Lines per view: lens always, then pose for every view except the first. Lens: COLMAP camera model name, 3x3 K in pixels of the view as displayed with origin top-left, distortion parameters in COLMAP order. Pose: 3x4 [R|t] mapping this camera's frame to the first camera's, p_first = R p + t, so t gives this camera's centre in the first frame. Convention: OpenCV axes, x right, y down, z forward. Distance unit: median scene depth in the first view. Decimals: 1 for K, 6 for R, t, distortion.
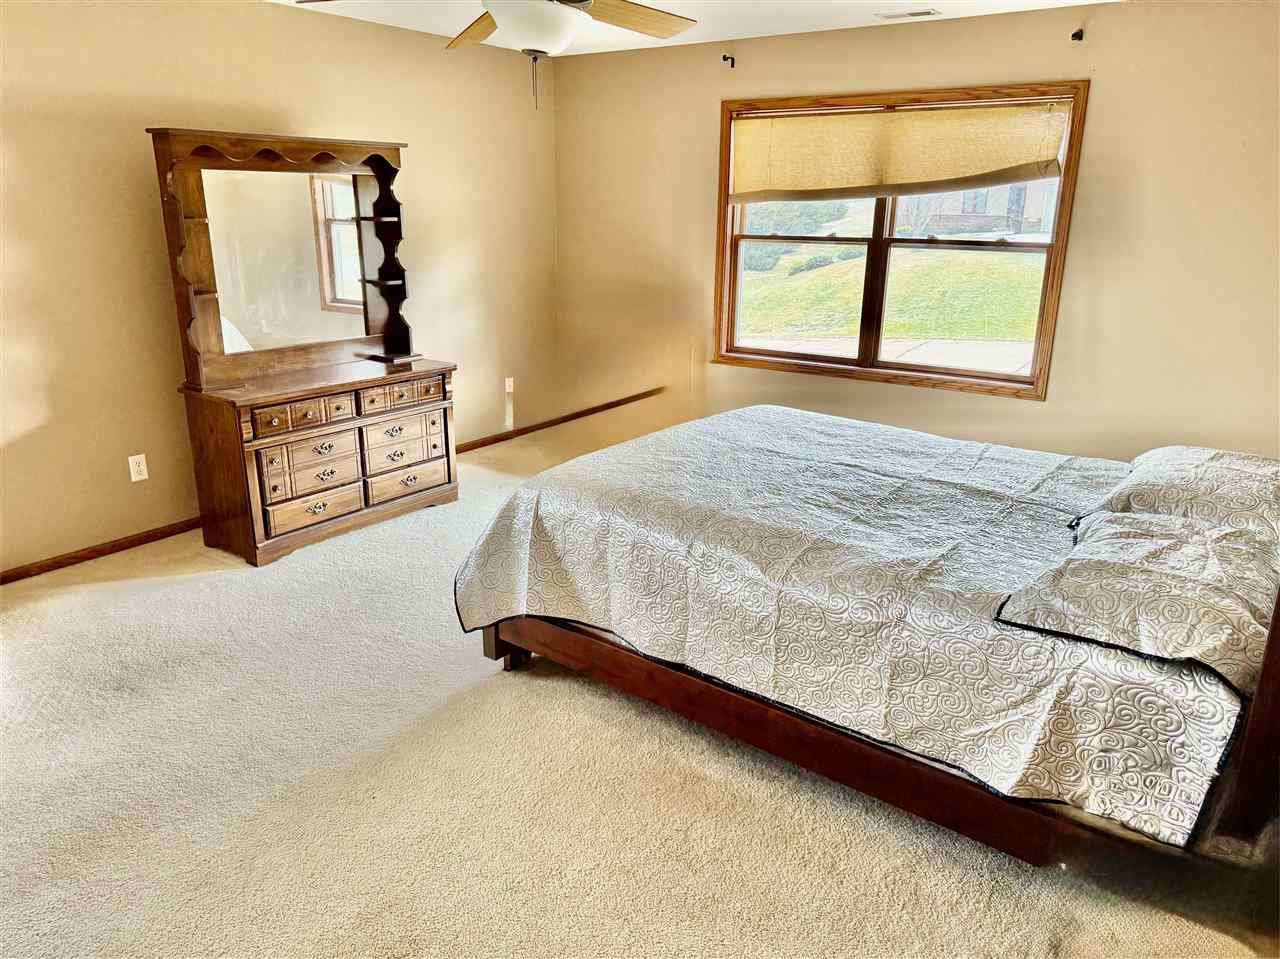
lens RADIAL K [[912.7, 0, 638.4], [0, 912.7, 479.2], [0, 0, 1]] dist [0.027218, -0.031811]
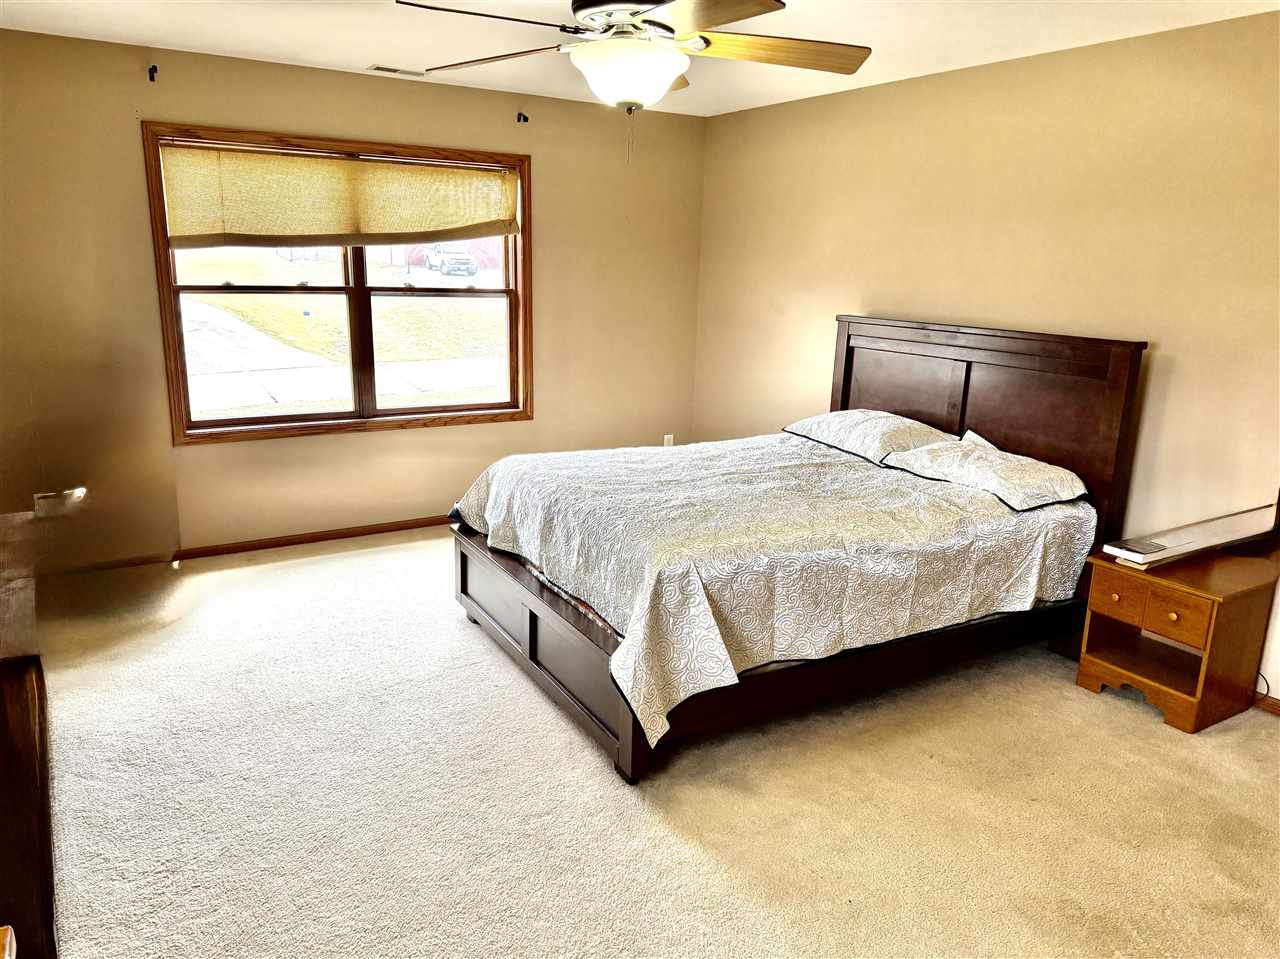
lens RADIAL K [[912.7, 0, 637.3], [0, 912.7, 480.6], [0, 0, 1]] dist [0.027218, -0.031811]
pose [[0.384432, -0.218611, 0.896895, -0.554430], [0.248929, 0.960116, 0.127324, -0.116881], [-0.888958, 0.174316, 0.423518, 0.363078]]
